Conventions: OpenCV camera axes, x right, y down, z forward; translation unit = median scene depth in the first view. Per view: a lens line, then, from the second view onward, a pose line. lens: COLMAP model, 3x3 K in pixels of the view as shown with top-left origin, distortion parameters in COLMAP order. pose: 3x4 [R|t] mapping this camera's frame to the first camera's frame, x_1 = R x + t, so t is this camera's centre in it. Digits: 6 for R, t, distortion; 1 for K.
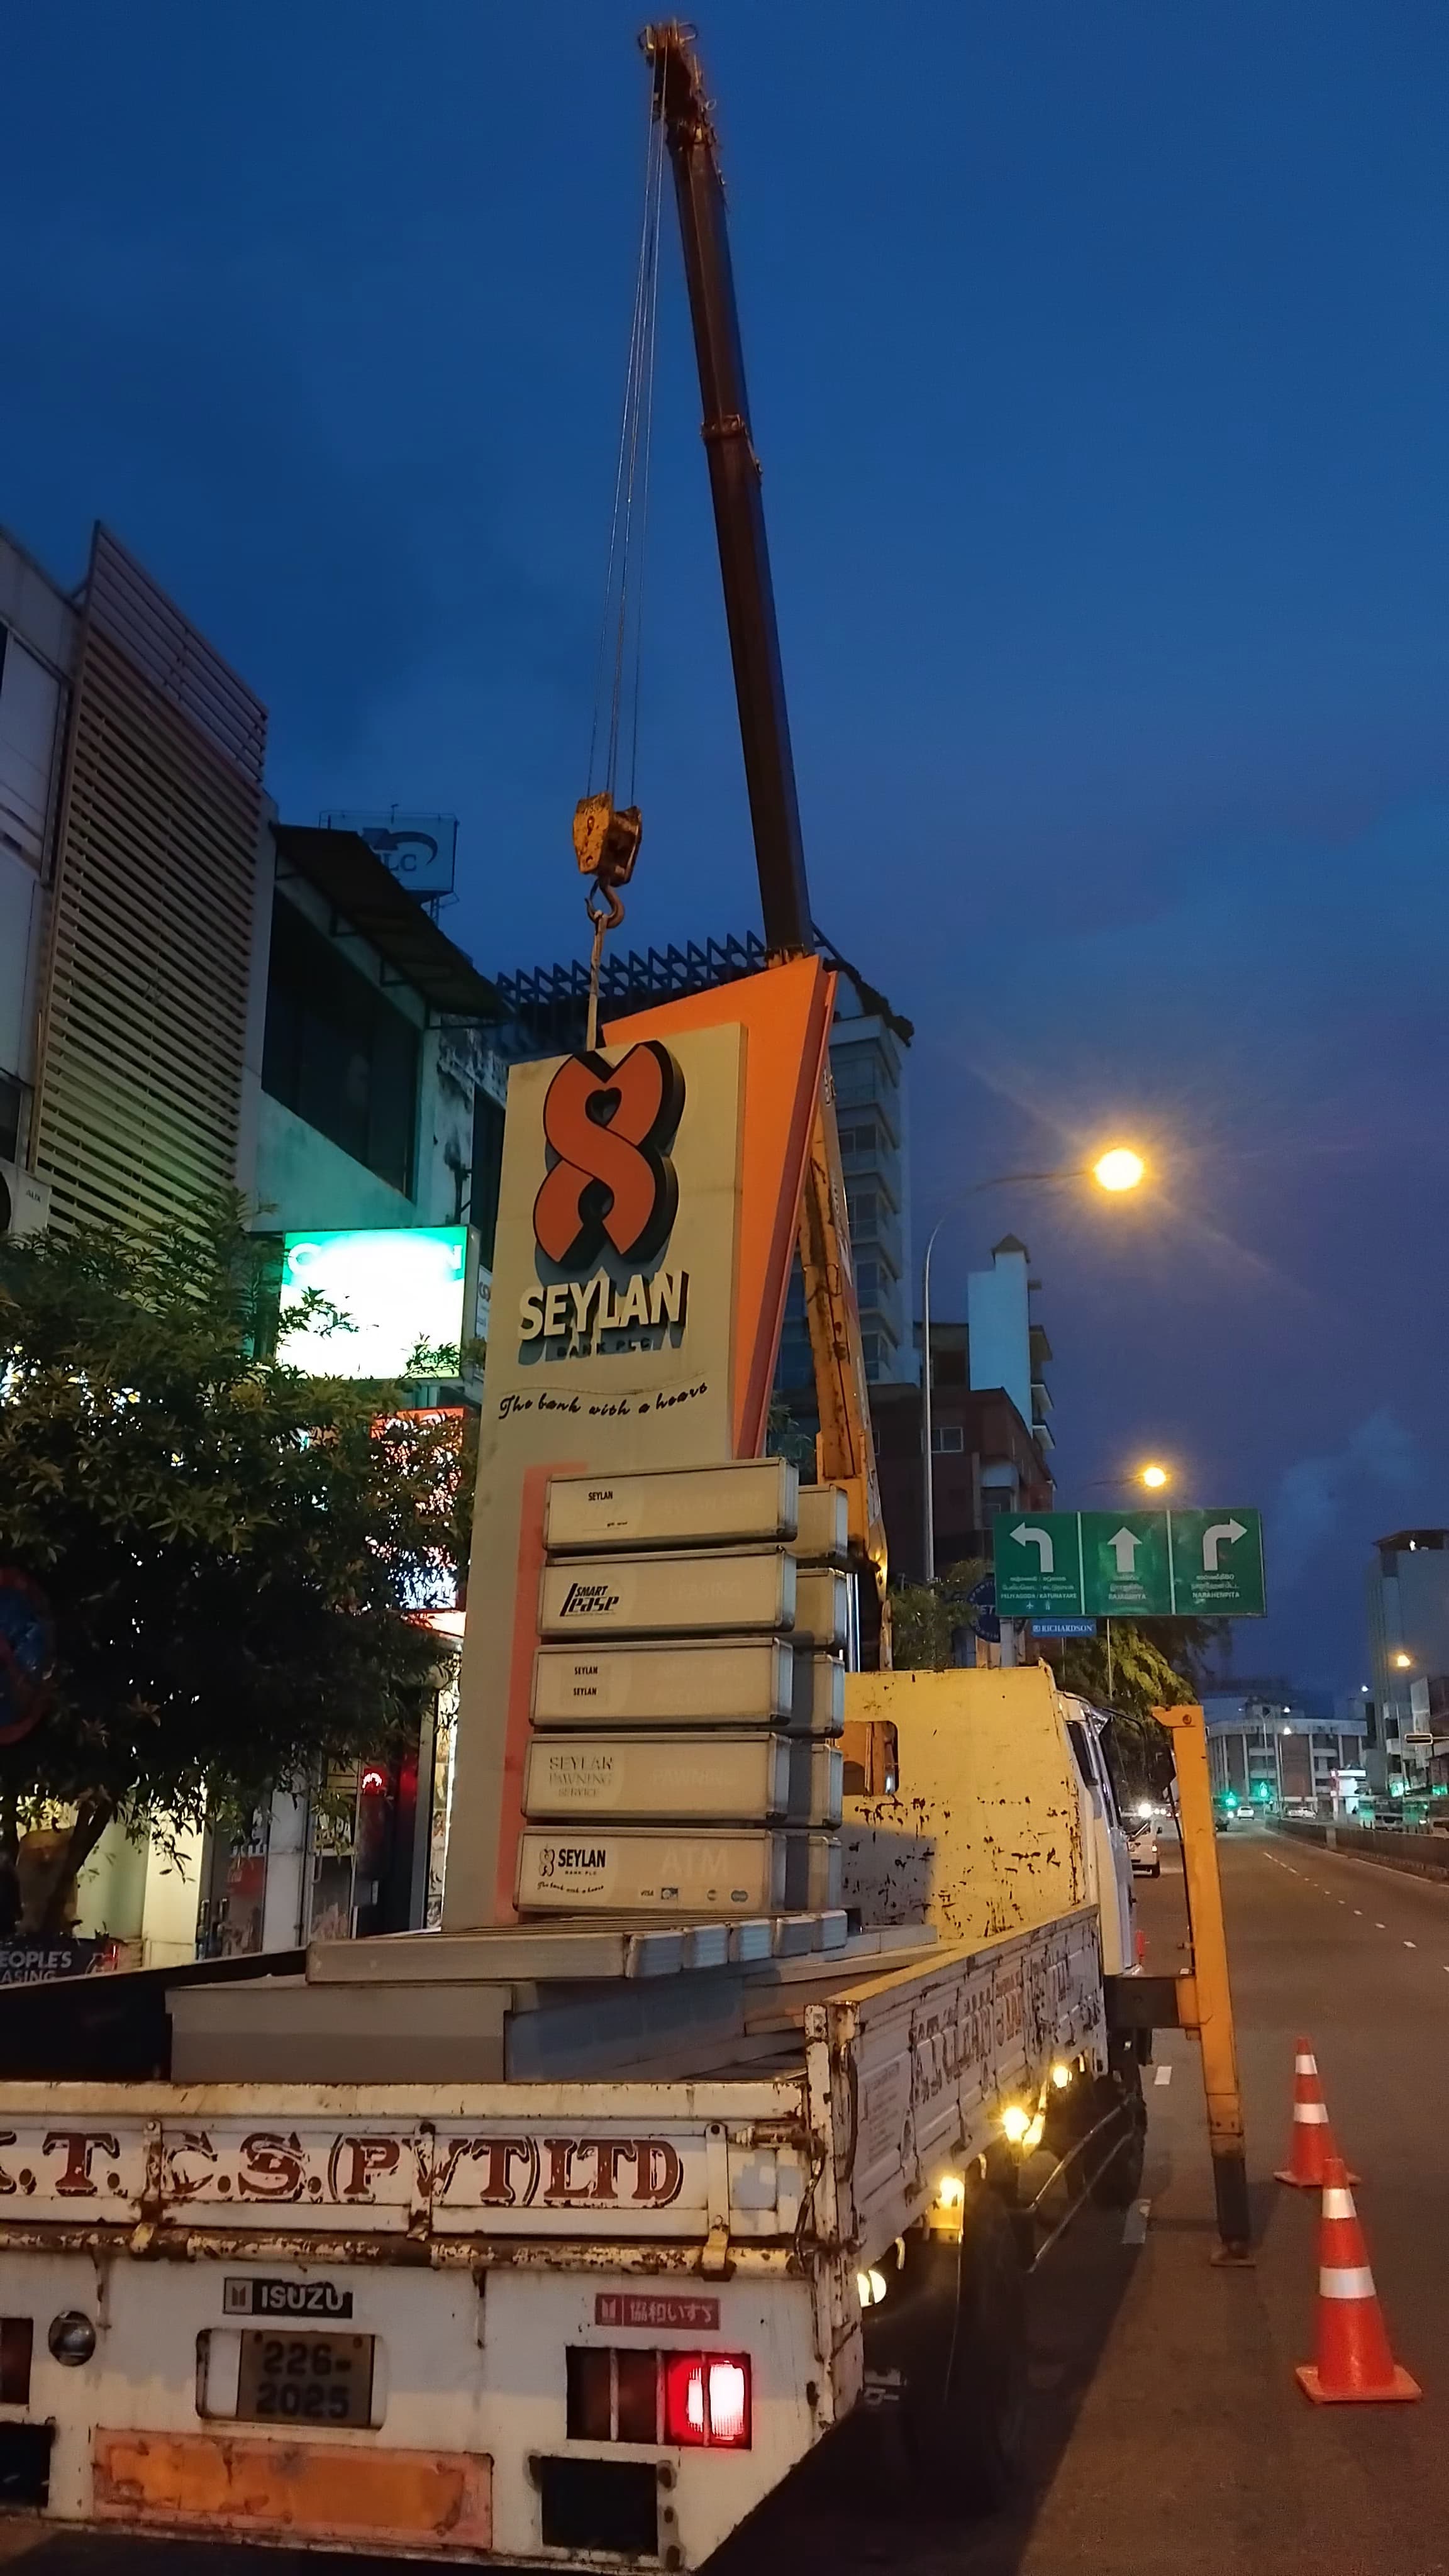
lens RADIAL K [[1950.6, 0, 724.5], [0, 1950.6, 1288.0], [0, 0, 1]] dist [0.171427, -0.443513]
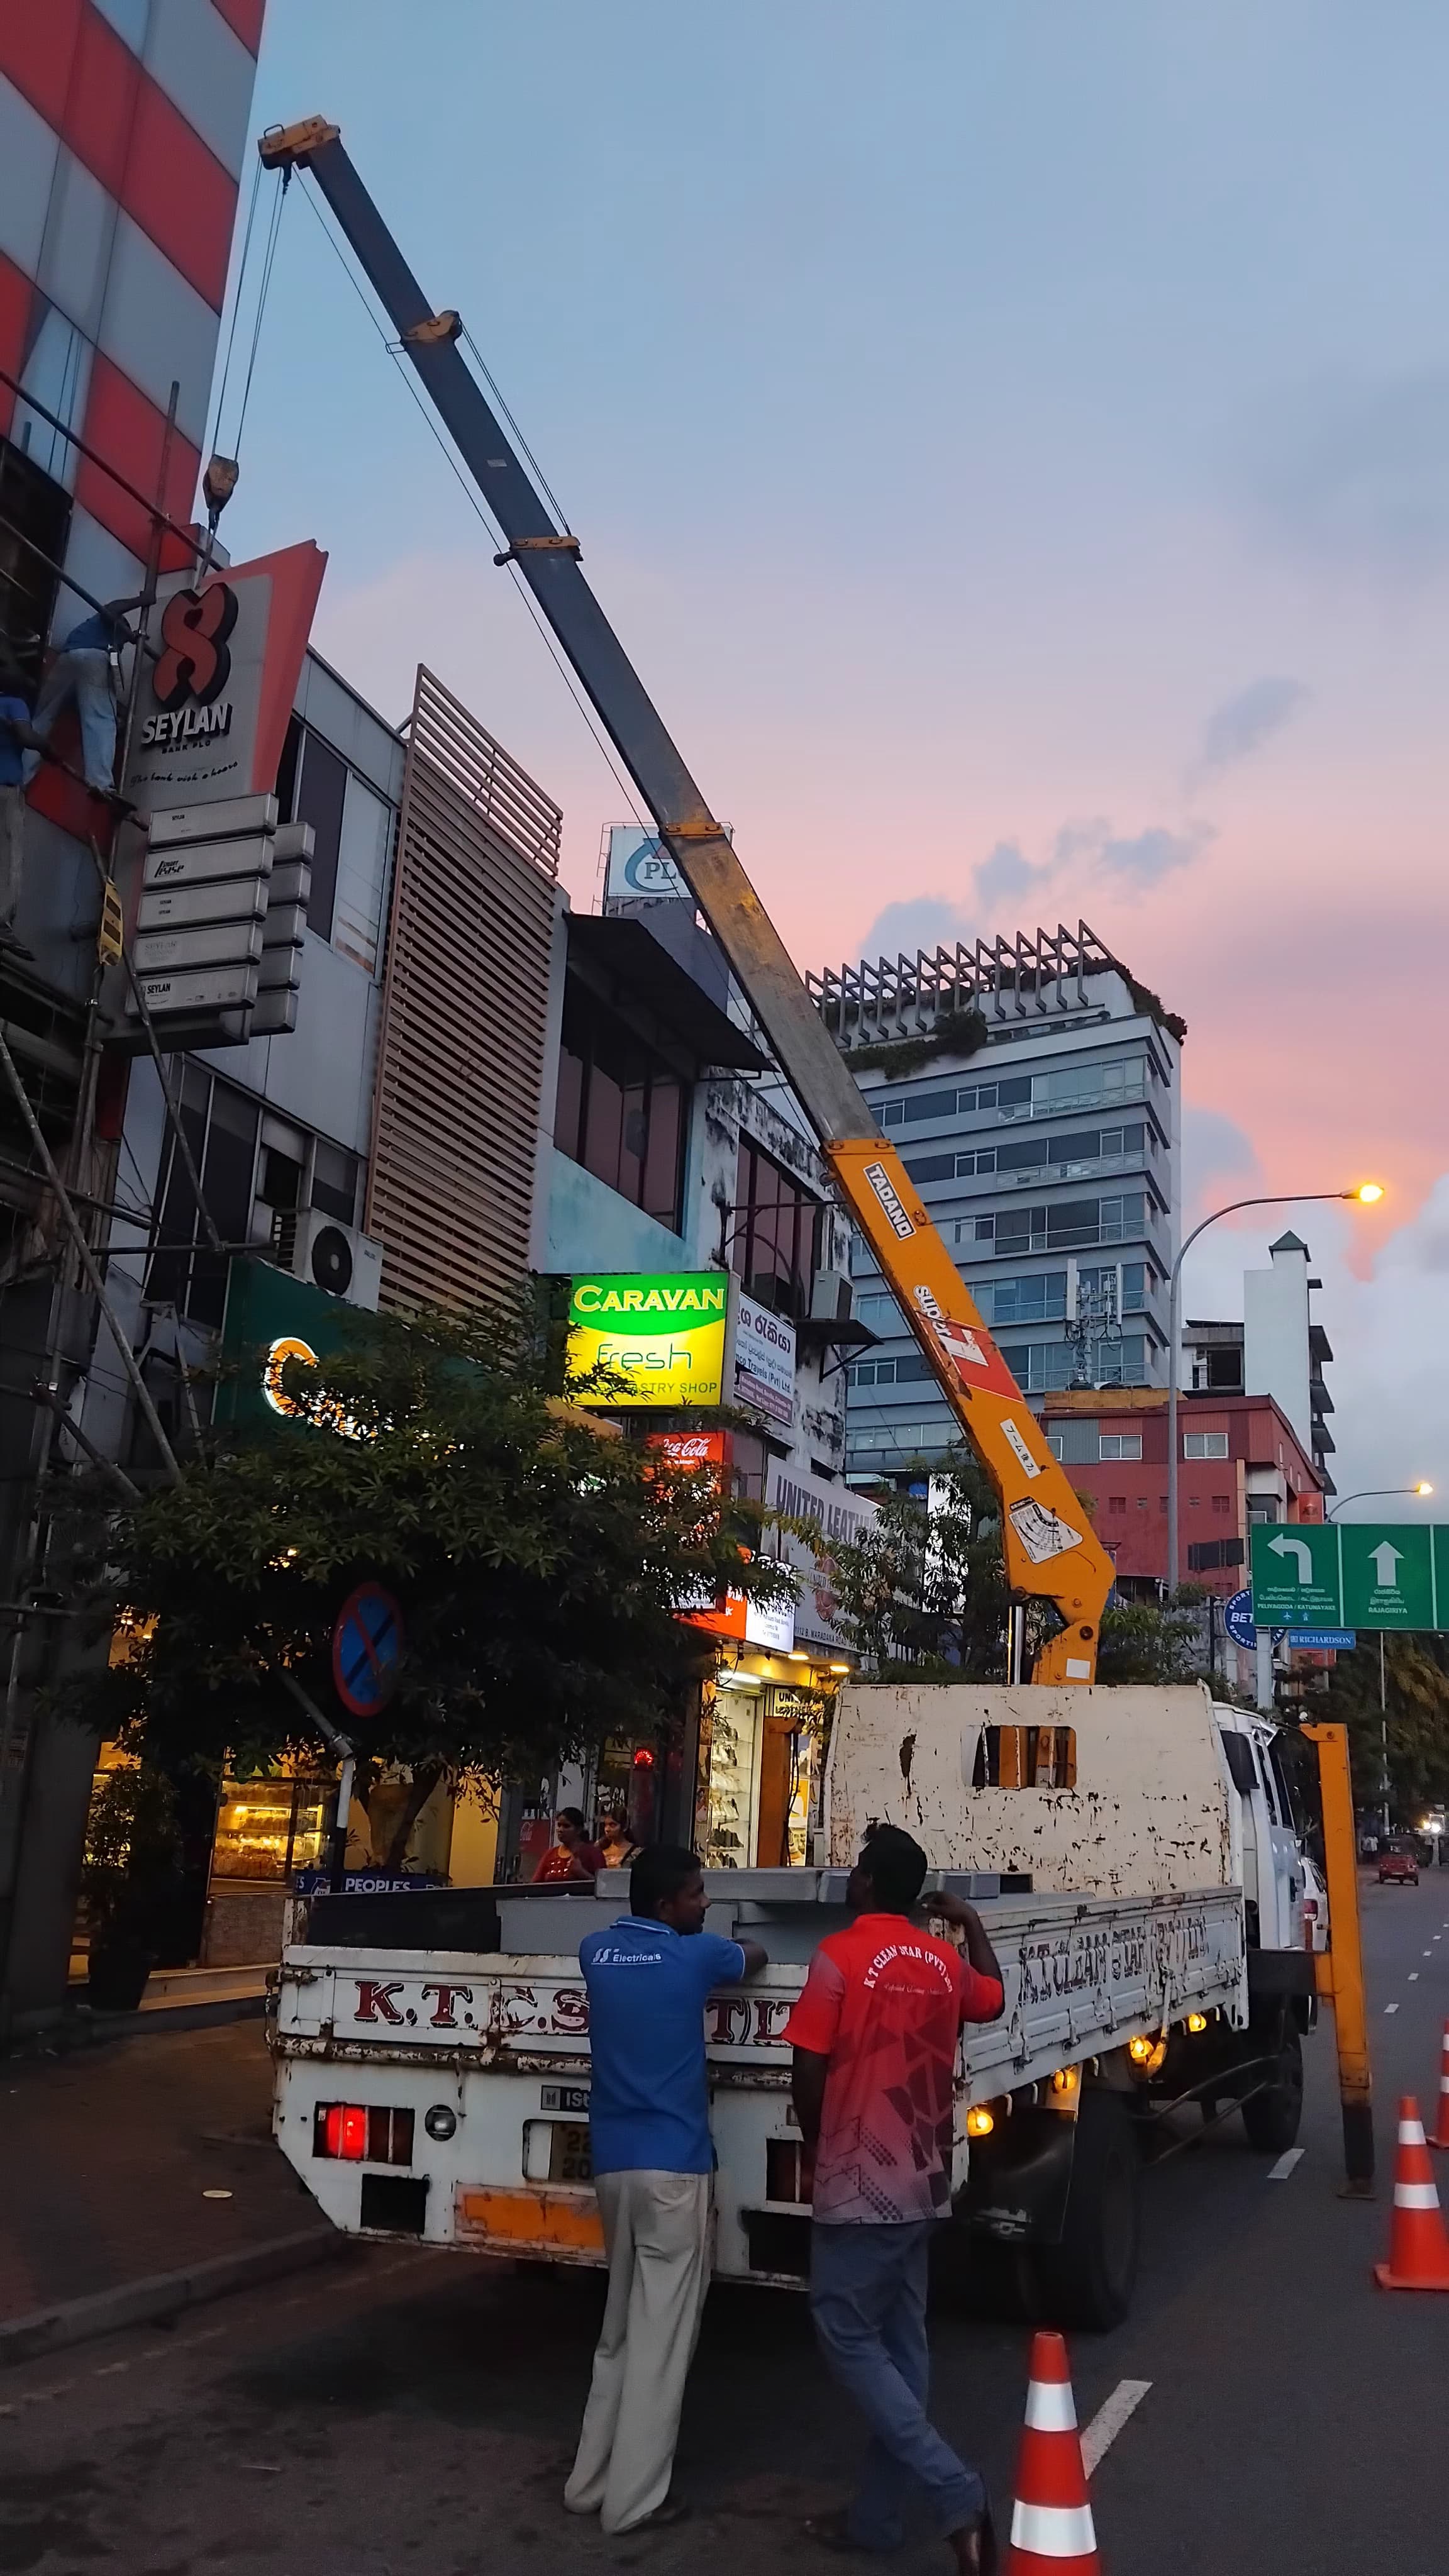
lens RADIAL K [[1950.6, 0, 724.5], [0, 1950.6, 1288.0], [0, 0, 1]] dist [0.171427, -0.443513]
pose [[0.990457, 0.008866, -0.137533, 0.025579], [-0.008100, 0.999948, 0.006125, -0.033922], [0.137581, -0.004953, 0.990478, -0.139788]]
